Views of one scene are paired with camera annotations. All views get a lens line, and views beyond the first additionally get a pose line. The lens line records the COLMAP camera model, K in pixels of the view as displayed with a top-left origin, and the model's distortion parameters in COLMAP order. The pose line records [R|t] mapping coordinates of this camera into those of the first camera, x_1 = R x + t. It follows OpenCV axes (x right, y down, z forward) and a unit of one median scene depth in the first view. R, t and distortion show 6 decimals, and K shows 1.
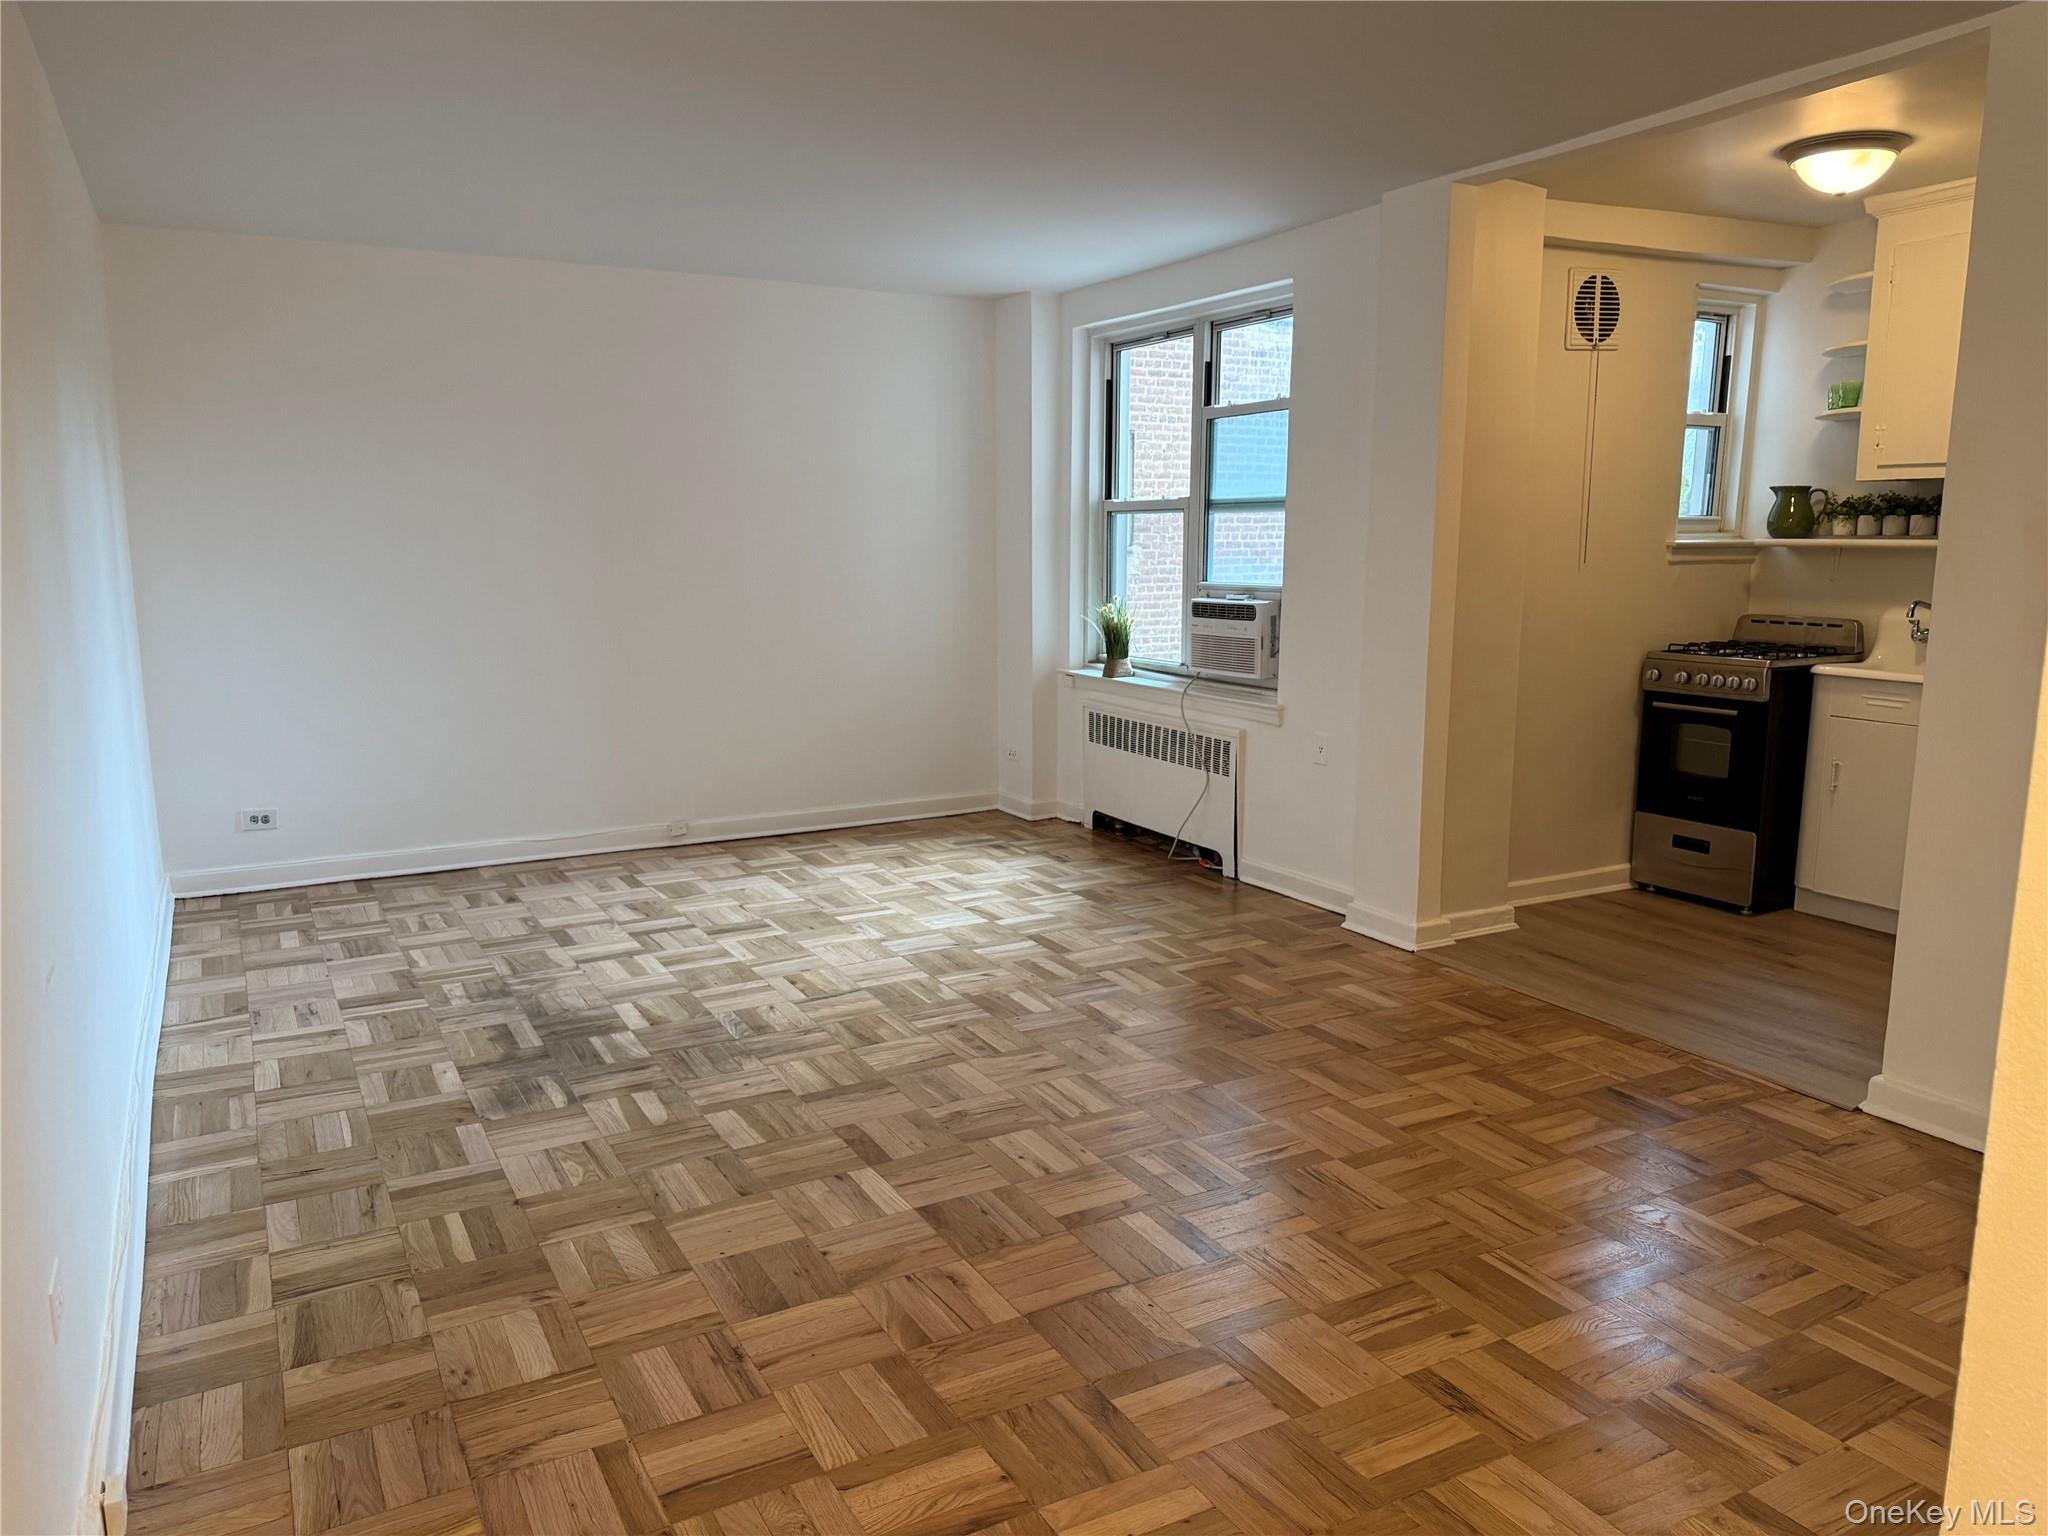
lens RADIAL K [[1459.1, 0, 1024.0], [0, 1459.1, 768.0], [0, 0, 1]] dist [0.060995, -0.074628]
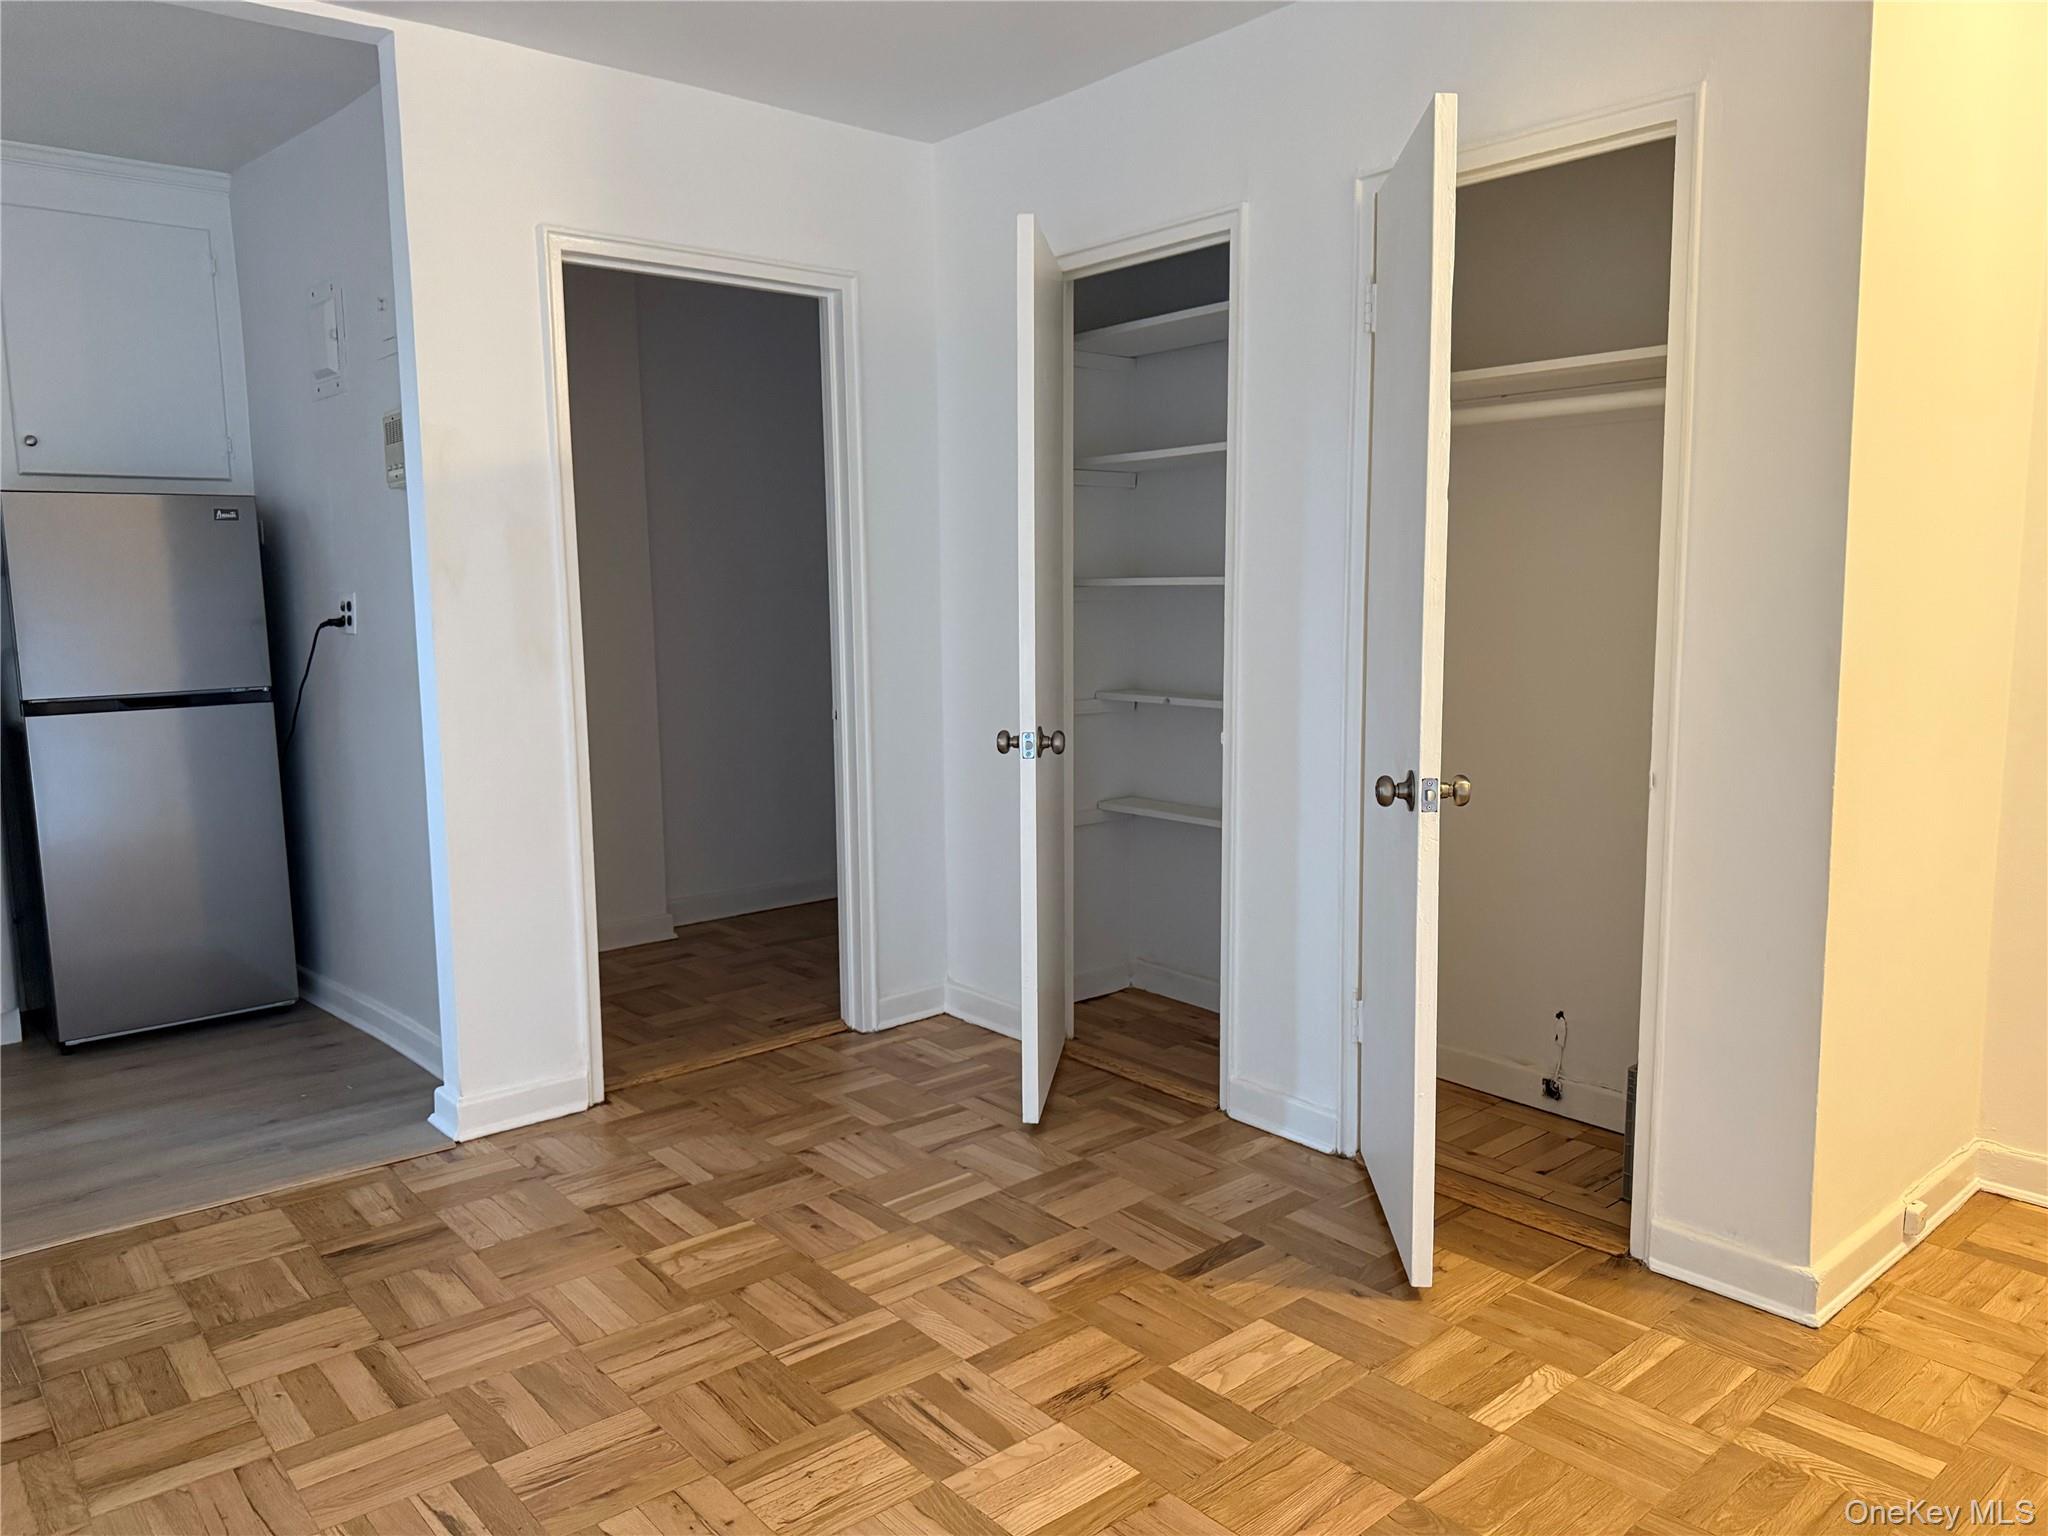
lens RADIAL K [[1443.7, 0, 1024.0], [0, 1443.7, 768.0], [0, 0, 1]] dist [0.047762, -0.063831]
pose [[-0.200411, -0.125457, 0.971646, -0.260876], [0.169859, 0.972298, 0.160576, -0.062011], [-0.964875, 0.197224, -0.173549, 0.498735]]
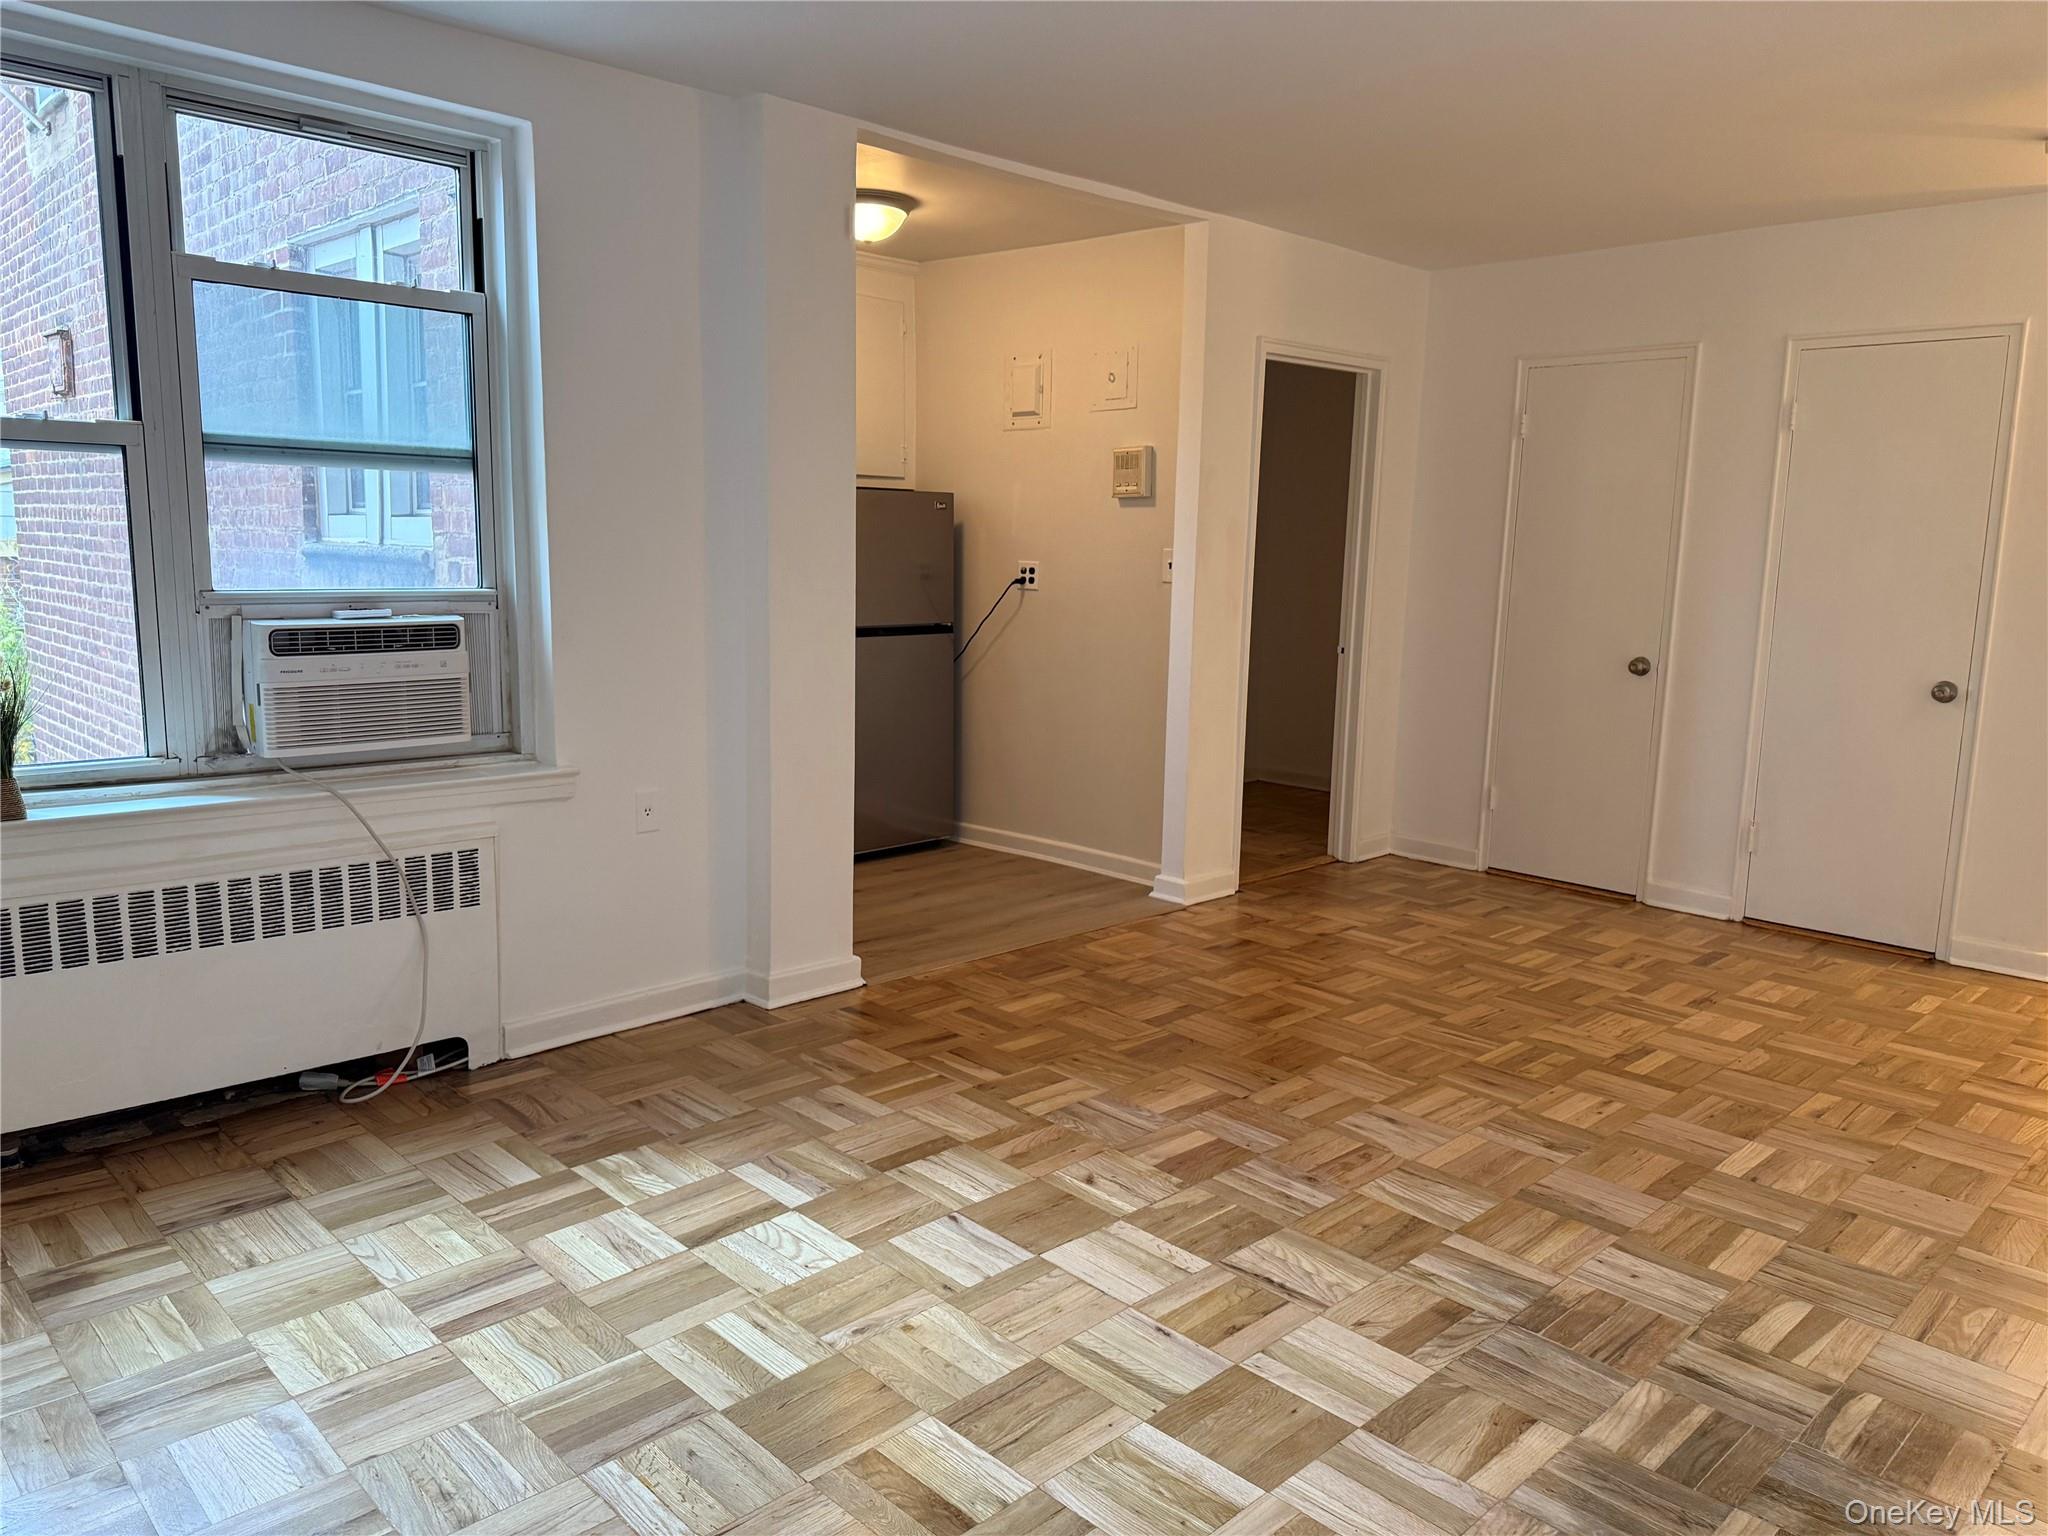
lens RADIAL K [[1459.1, 0, 1024.0], [0, 1459.1, 768.0], [0, 0, 1]] dist [0.060995, -0.074628]
pose [[-0.275866, -0.159669, 0.947842, -0.534855], [0.126022, 0.971586, 0.200347, -0.155329], [-0.952899, 0.174718, -0.247906, 0.992983]]
